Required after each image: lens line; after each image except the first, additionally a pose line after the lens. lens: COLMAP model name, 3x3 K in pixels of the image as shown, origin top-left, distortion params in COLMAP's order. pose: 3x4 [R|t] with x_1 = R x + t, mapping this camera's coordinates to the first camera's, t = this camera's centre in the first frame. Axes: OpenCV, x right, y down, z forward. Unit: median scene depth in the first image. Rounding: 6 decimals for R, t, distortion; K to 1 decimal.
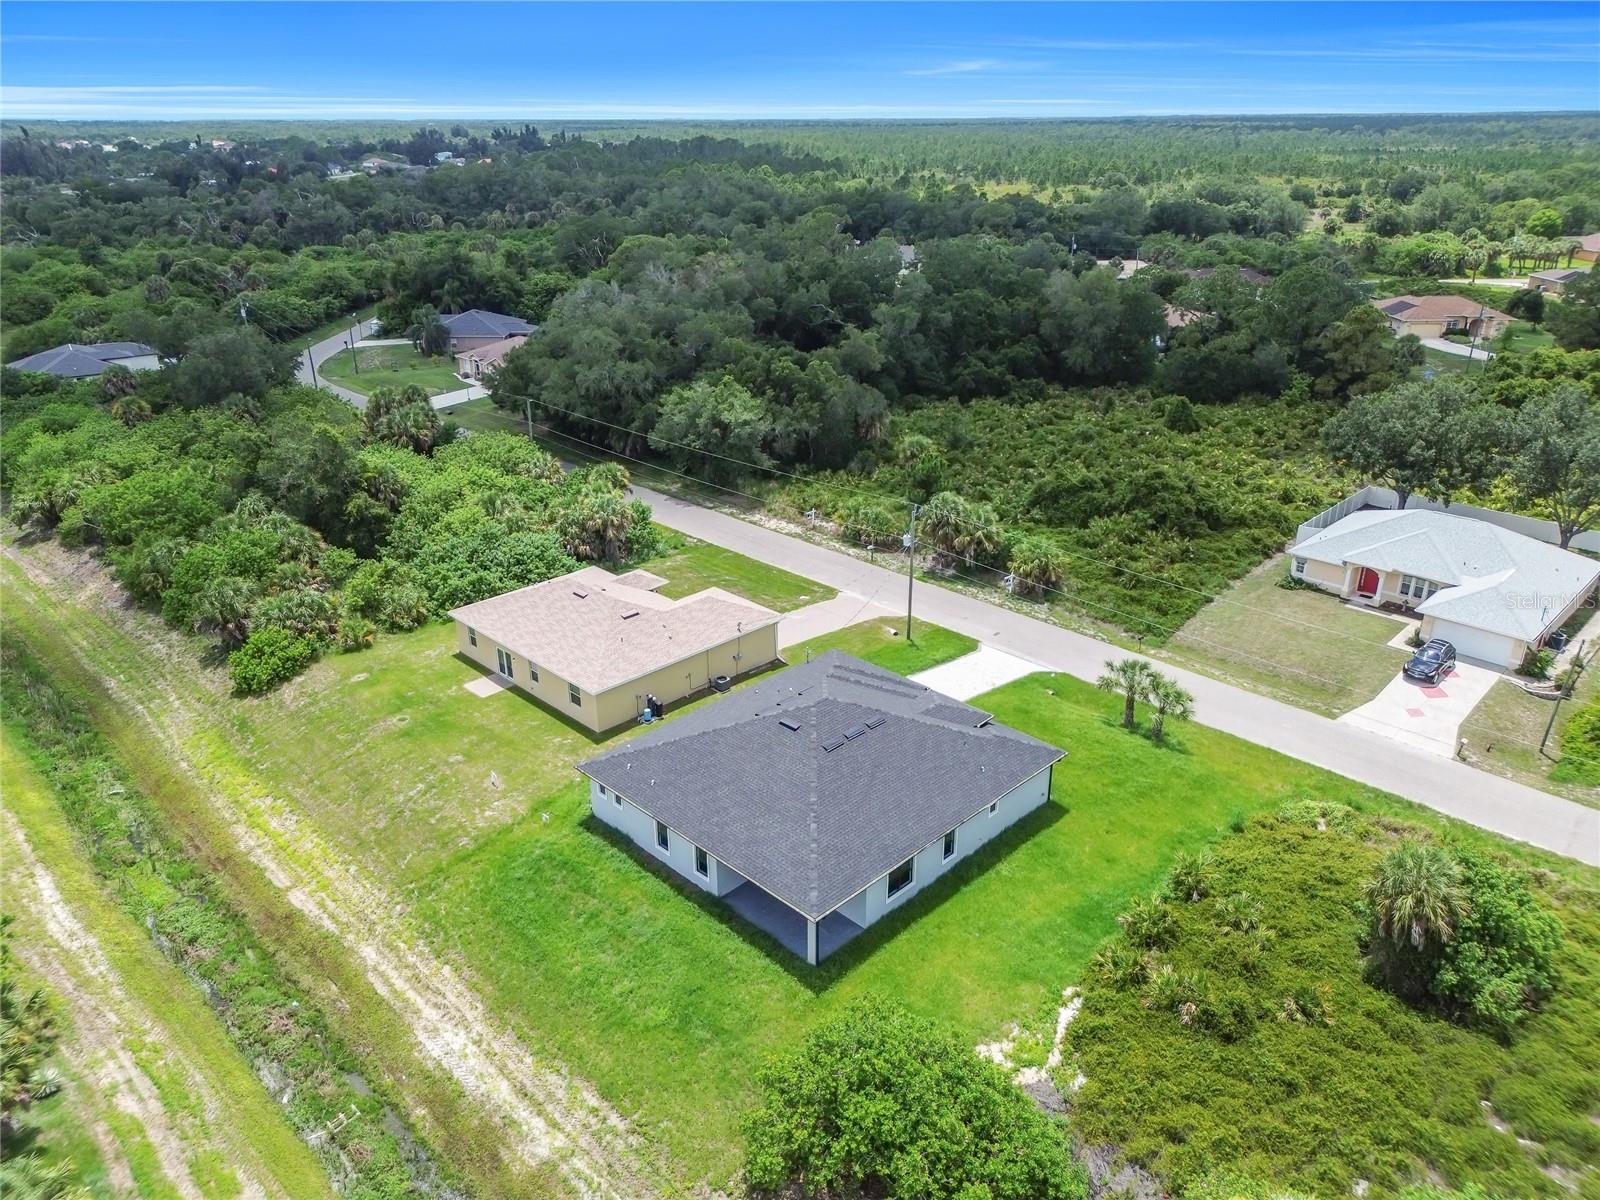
lens RADIAL K [[1116.7, 0, 795.1], [0, 1116.7, 606.6], [0, 0, 1]] dist [0.070129, -0.086939]
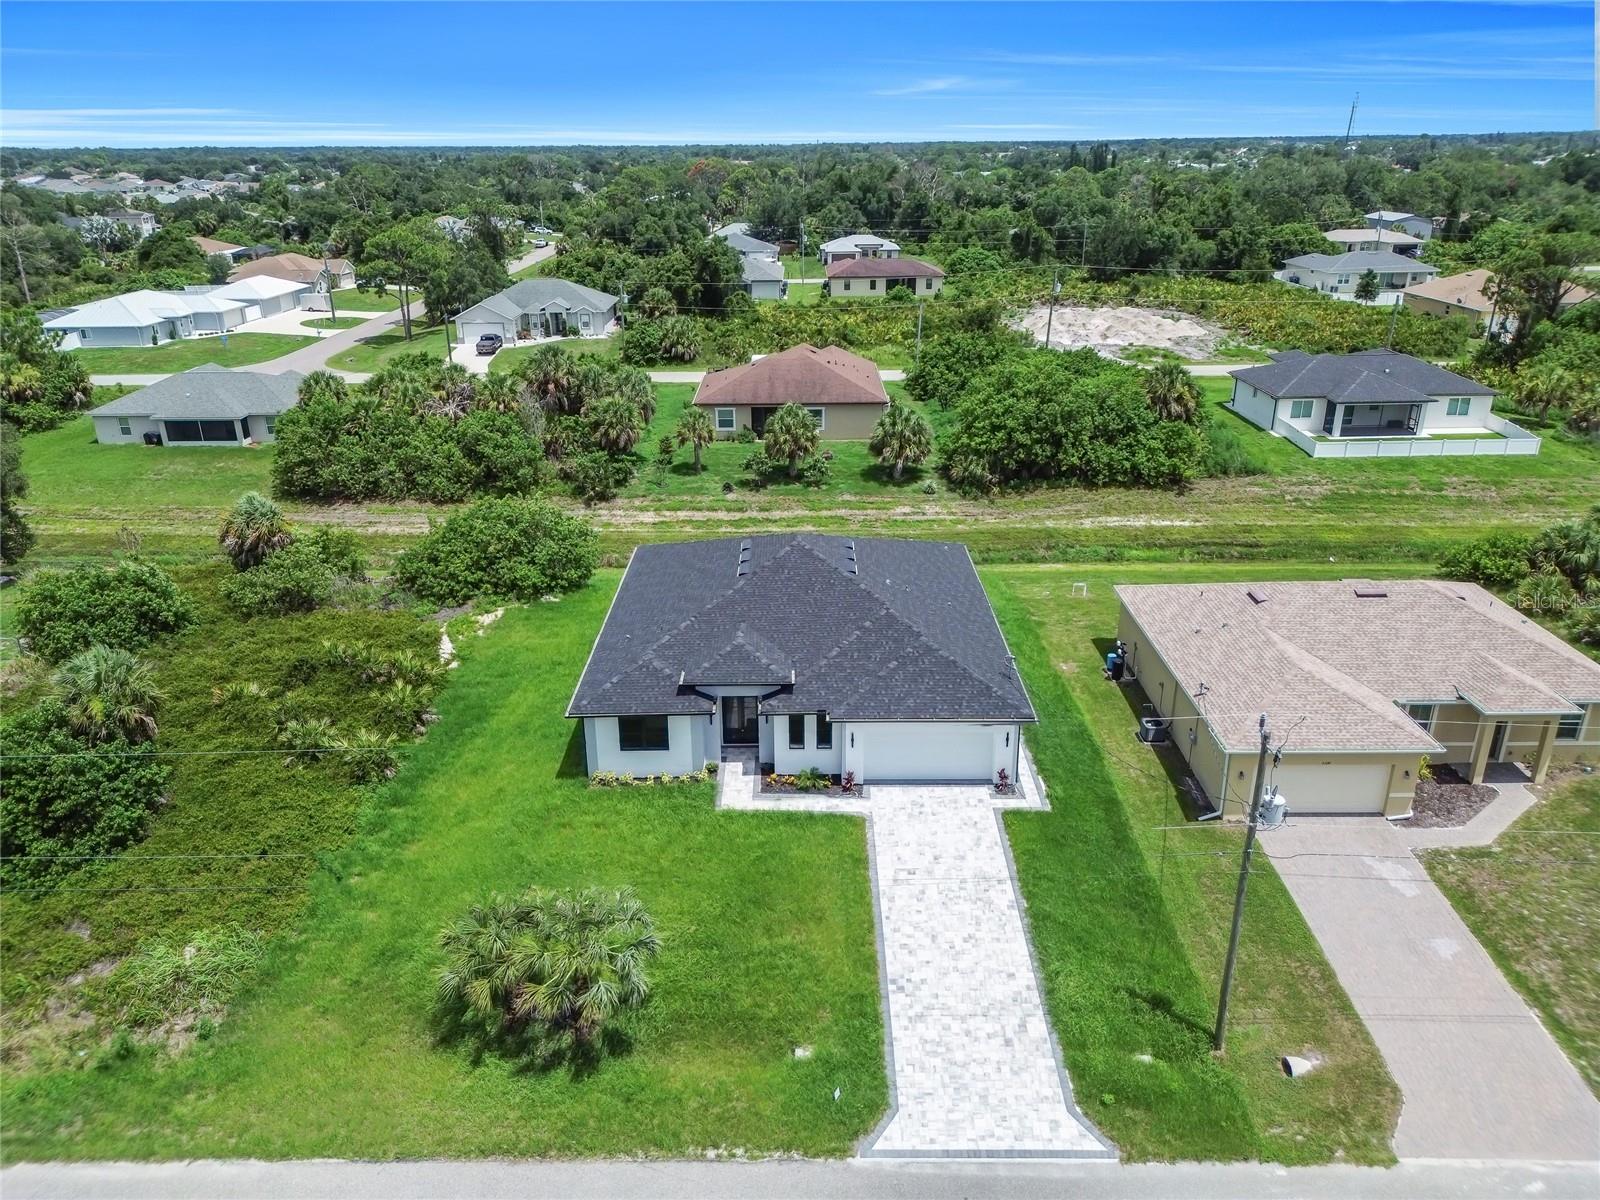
lens RADIAL K [[1116.7, 0, 795.1], [0, 1116.7, 606.6], [0, 0, 1]] dist [0.070129, -0.086939]
pose [[-0.711212, 0.278321, -0.645535, 0.517431], [-0.267089, 0.742441, 0.614365, -0.352084], [0.650262, 0.609359, -0.453696, 1.233850]]
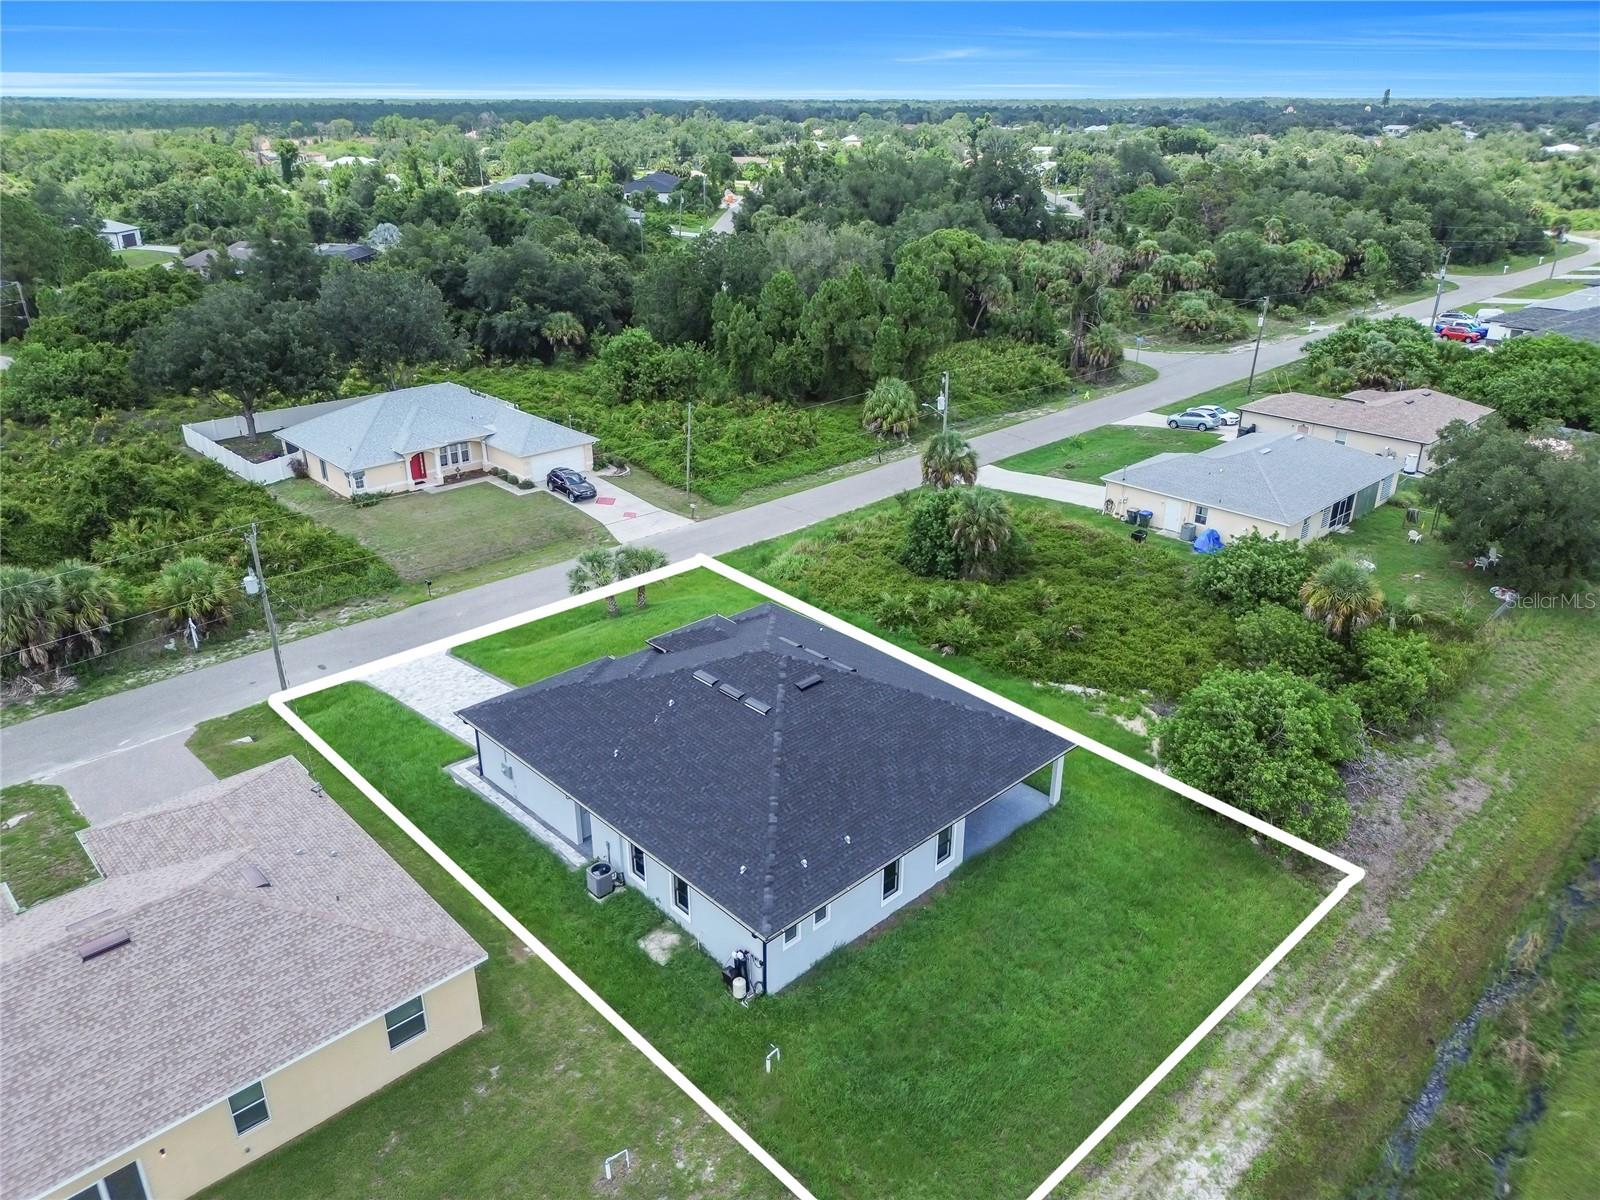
lens RADIAL K [[1116.7, 0, 795.1], [0, 1116.7, 606.6], [0, 0, 1]] dist [0.070129, -0.086939]
pose [[0.026565, -0.404196, 0.914286, -0.592599], [0.398268, 0.843166, 0.361183, -0.191197], [-0.916884, 0.354536, 0.183377, 0.719208]]
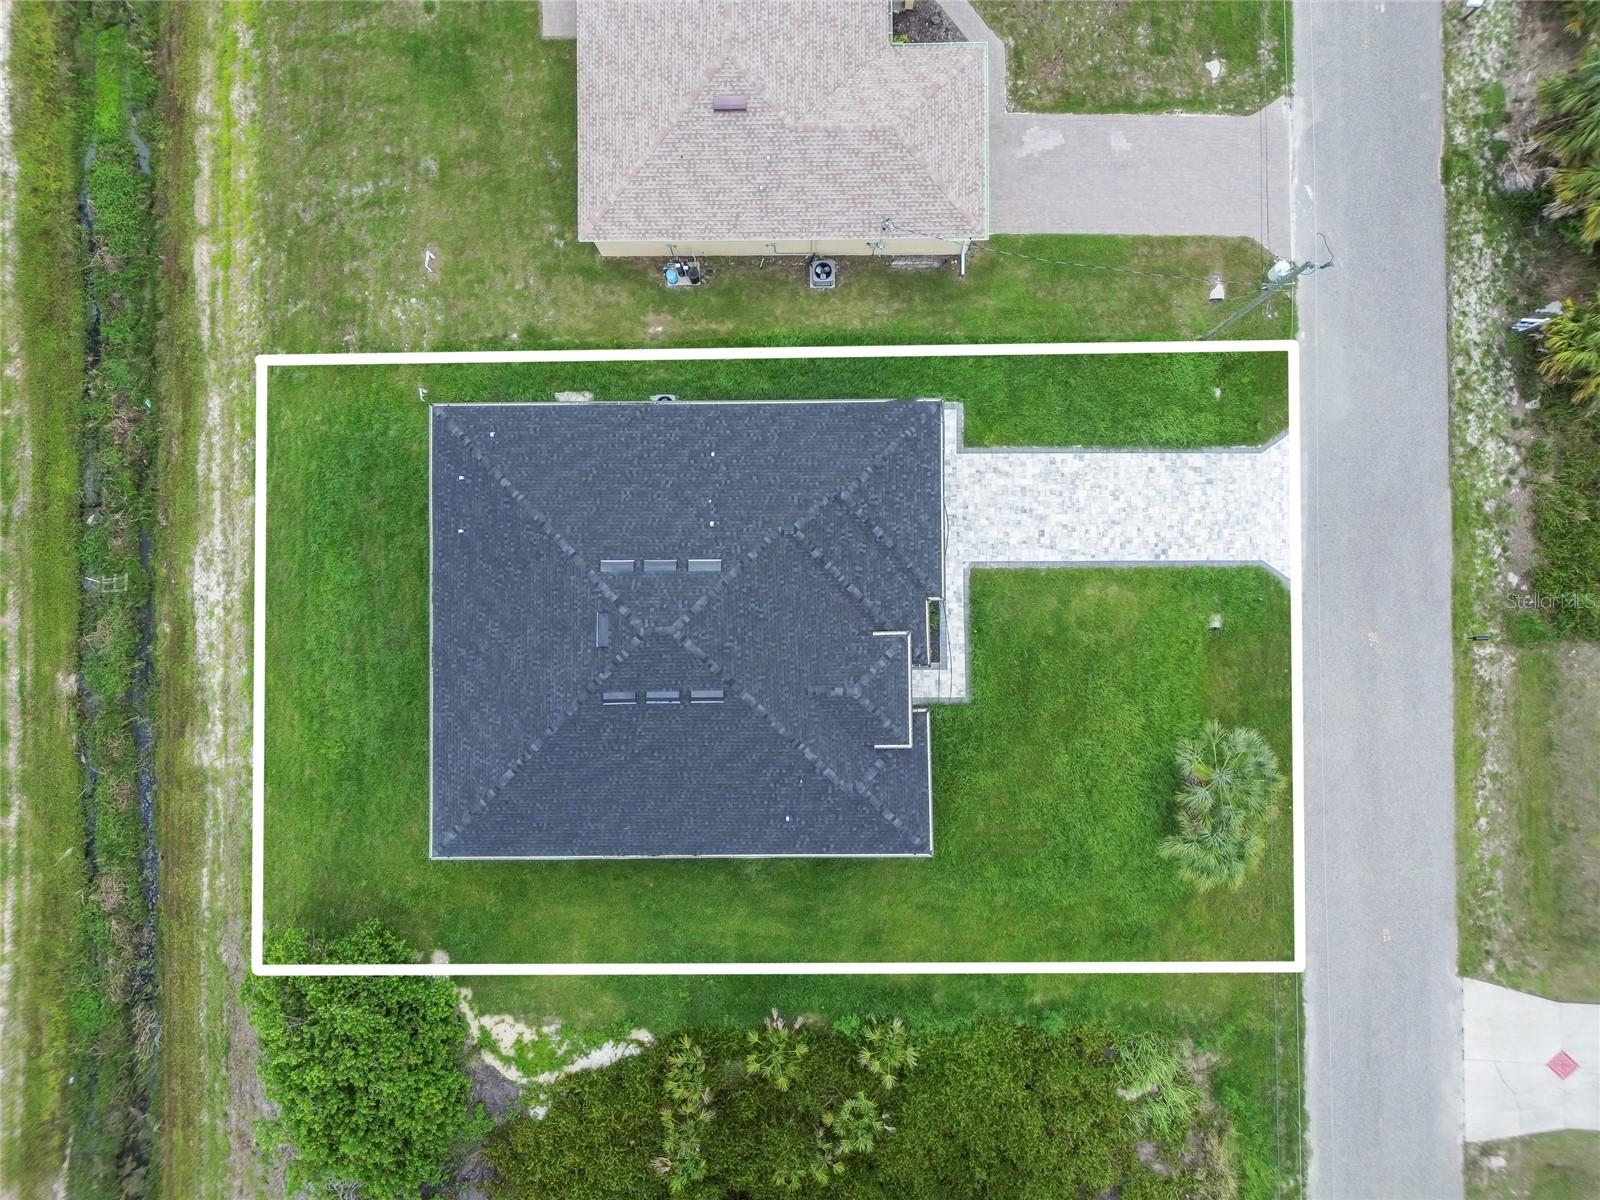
lens RADIAL K [[1116.7, 0, 795.1], [0, 1116.7, 606.6], [0, 0, 1]] dist [0.070129, -0.086939]
pose [[0.713275, 0.700605, -0.019767, 0.073456], [-0.265283, 0.295970, 0.917620, -0.499599], [0.648740, -0.649272, 0.396967, 0.683855]]
